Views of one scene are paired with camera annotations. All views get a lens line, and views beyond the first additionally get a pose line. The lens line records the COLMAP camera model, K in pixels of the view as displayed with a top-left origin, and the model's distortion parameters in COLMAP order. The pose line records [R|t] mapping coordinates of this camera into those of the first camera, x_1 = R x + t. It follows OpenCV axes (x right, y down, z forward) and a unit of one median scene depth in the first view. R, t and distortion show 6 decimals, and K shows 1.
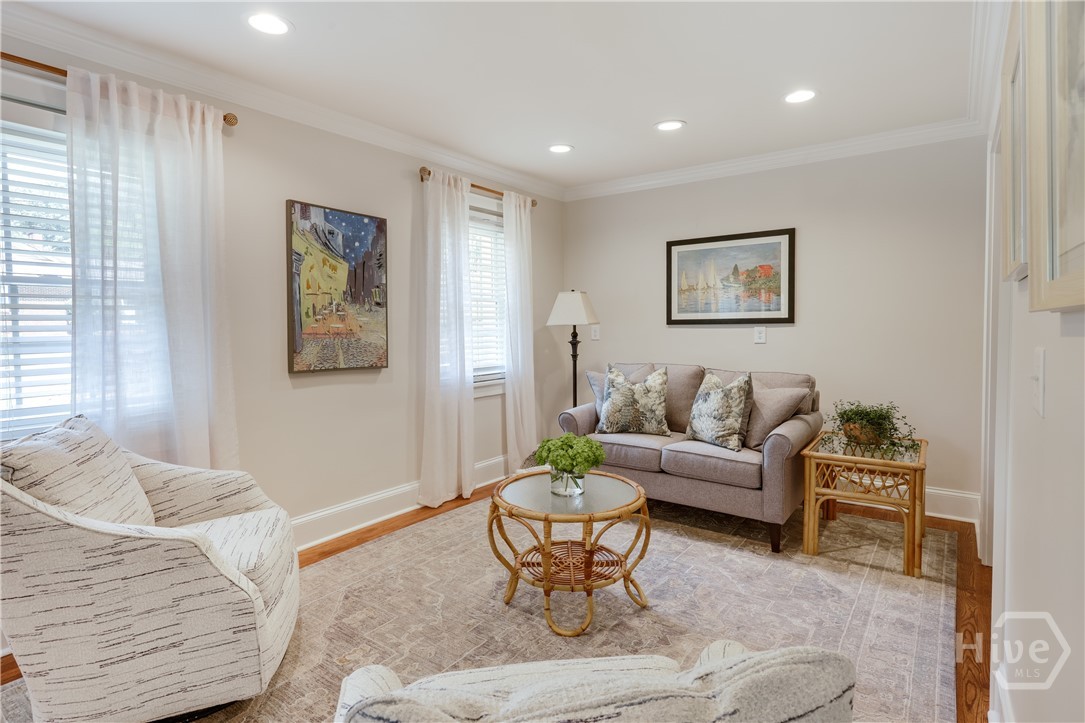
lens RADIAL K [[540.6, 0, 543.6], [0, 540.6, 346.4], [0, 0, 1]] dist [-0.000674, -0.000040]
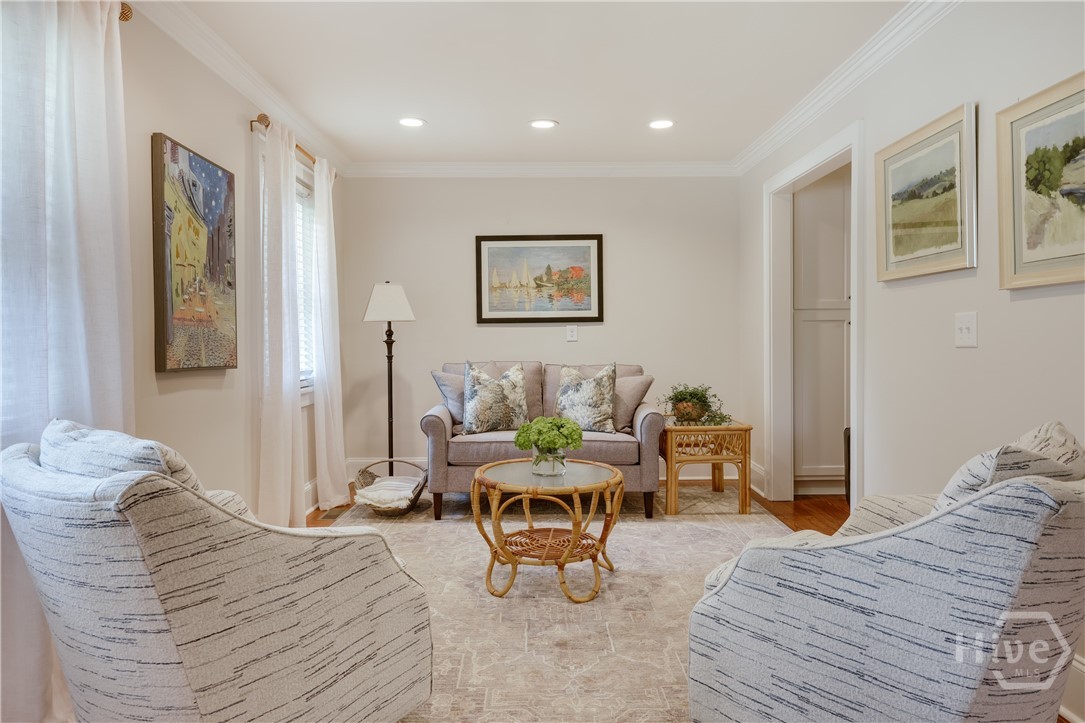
lens RADIAL K [[654.3, 0, 543.5], [0, 654.3, 355.3], [0, 0, 1]] dist [0.000462, -0.000526]
pose [[0.821044, -0.013817, 0.570698, -0.481642], [0.022629, 0.999709, -0.008353, 0.040429], [-0.570417, 0.019773, 0.821117, -0.009421]]
